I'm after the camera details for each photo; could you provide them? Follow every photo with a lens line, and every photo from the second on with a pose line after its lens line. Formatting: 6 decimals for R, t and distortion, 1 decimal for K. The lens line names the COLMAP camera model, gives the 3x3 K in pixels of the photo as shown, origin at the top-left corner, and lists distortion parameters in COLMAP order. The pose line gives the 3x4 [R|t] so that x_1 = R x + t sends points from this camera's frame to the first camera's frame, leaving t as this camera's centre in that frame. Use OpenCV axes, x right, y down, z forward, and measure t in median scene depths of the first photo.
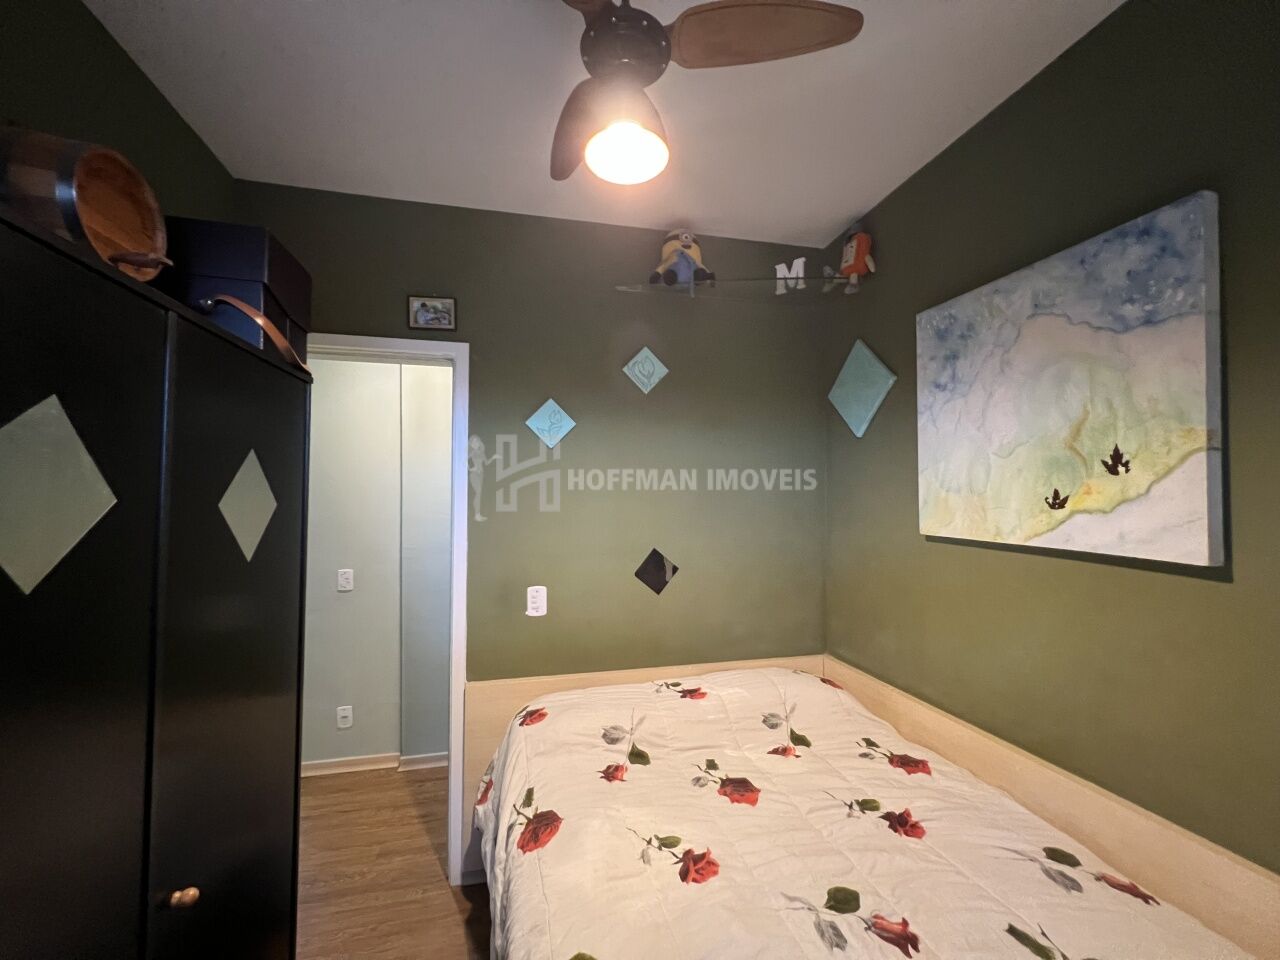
lens RADIAL K [[510.5, 0, 640.5], [0, 510.5, 482.5], [0, 0, 1]] dist [-0.000125, -0.000668]
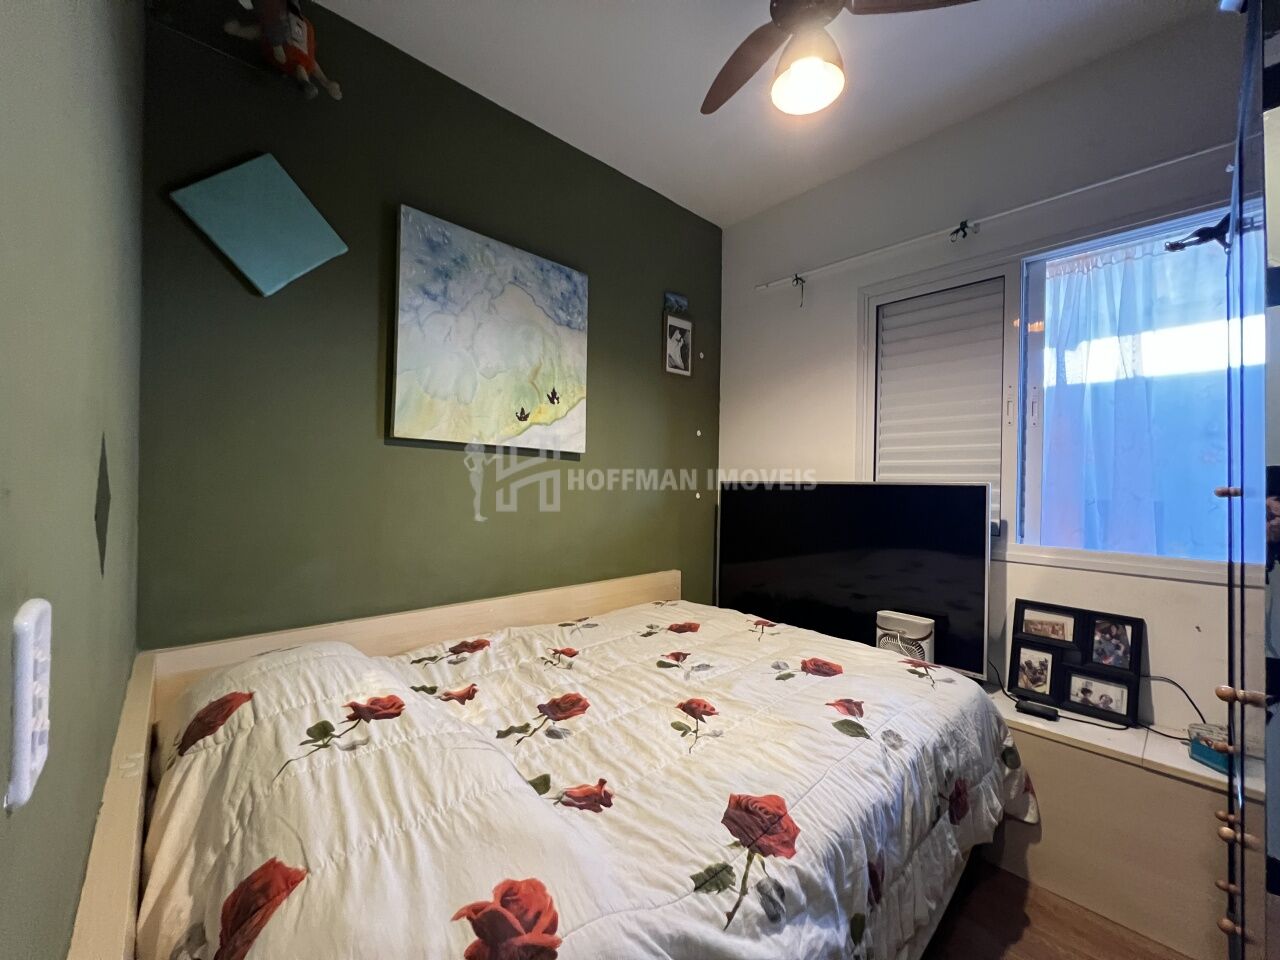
lens RADIAL K [[510.5, 0, 641.1], [0, 510.5, 482.6], [0, 0, 1]] dist [-0.000125, -0.000668]
pose [[-0.486295, -0.003189, 0.873789, -0.668628], [-0.041197, 0.998965, -0.019281, 0.247755], [-0.872823, -0.045373, -0.485923, 1.411953]]
